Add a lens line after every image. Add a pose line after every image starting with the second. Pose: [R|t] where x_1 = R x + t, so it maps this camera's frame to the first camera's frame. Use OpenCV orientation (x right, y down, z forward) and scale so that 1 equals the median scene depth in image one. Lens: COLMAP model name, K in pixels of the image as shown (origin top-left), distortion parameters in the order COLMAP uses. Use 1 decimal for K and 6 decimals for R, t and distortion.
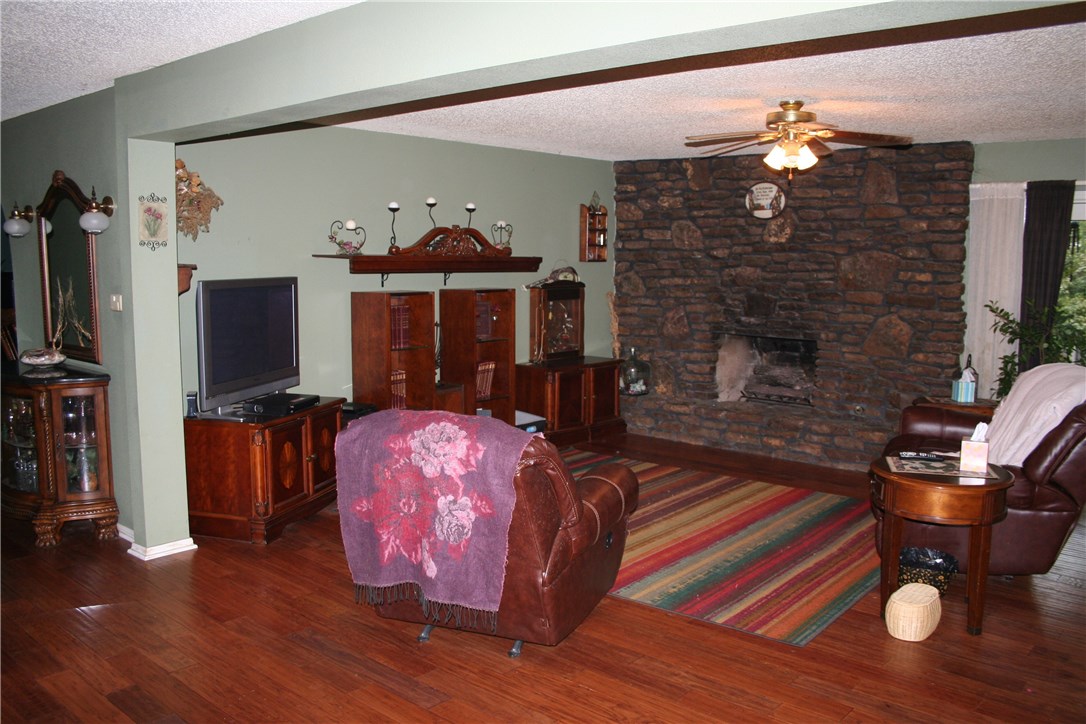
lens RADIAL K [[909.5, 0, 538.5], [0, 909.5, 363.0], [0, 0, 1]] dist [-0.125304, 0.091058]
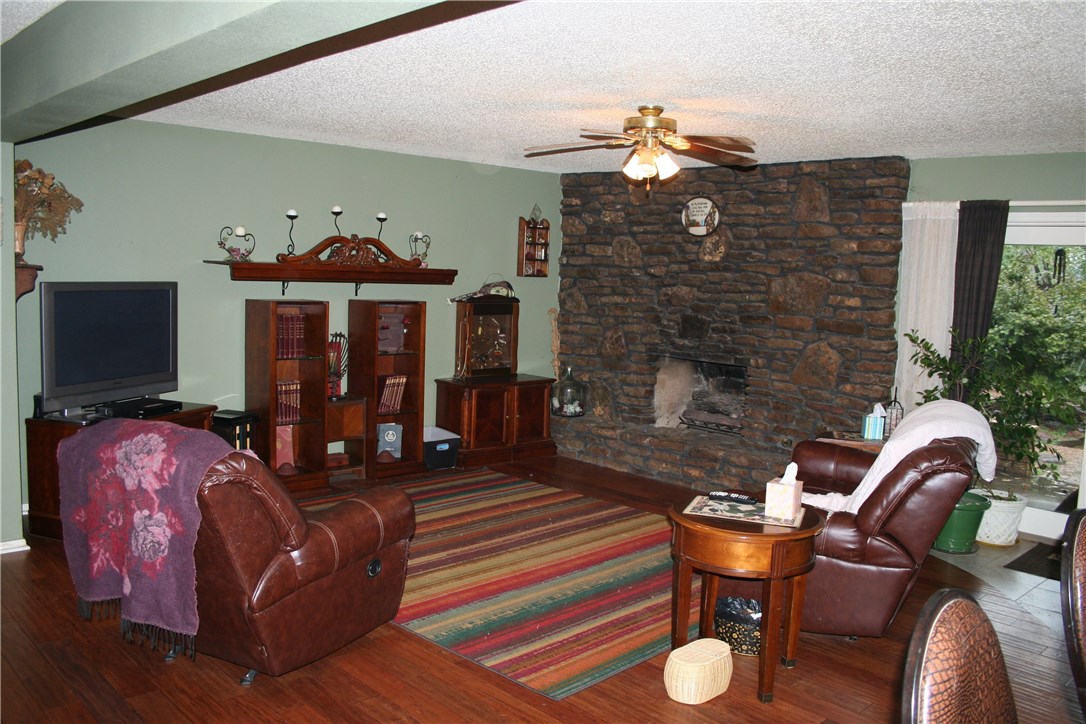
lens RADIAL K [[909.5, 0, 541.5], [0, 909.5, 363.2], [0, 0, 1]] dist [-0.125304, 0.091058]
pose [[0.995935, 0.037842, -0.081738, 0.192304], [-0.039316, 0.999091, -0.016497, -0.004860], [0.081039, 0.019644, 0.996517, 0.047567]]
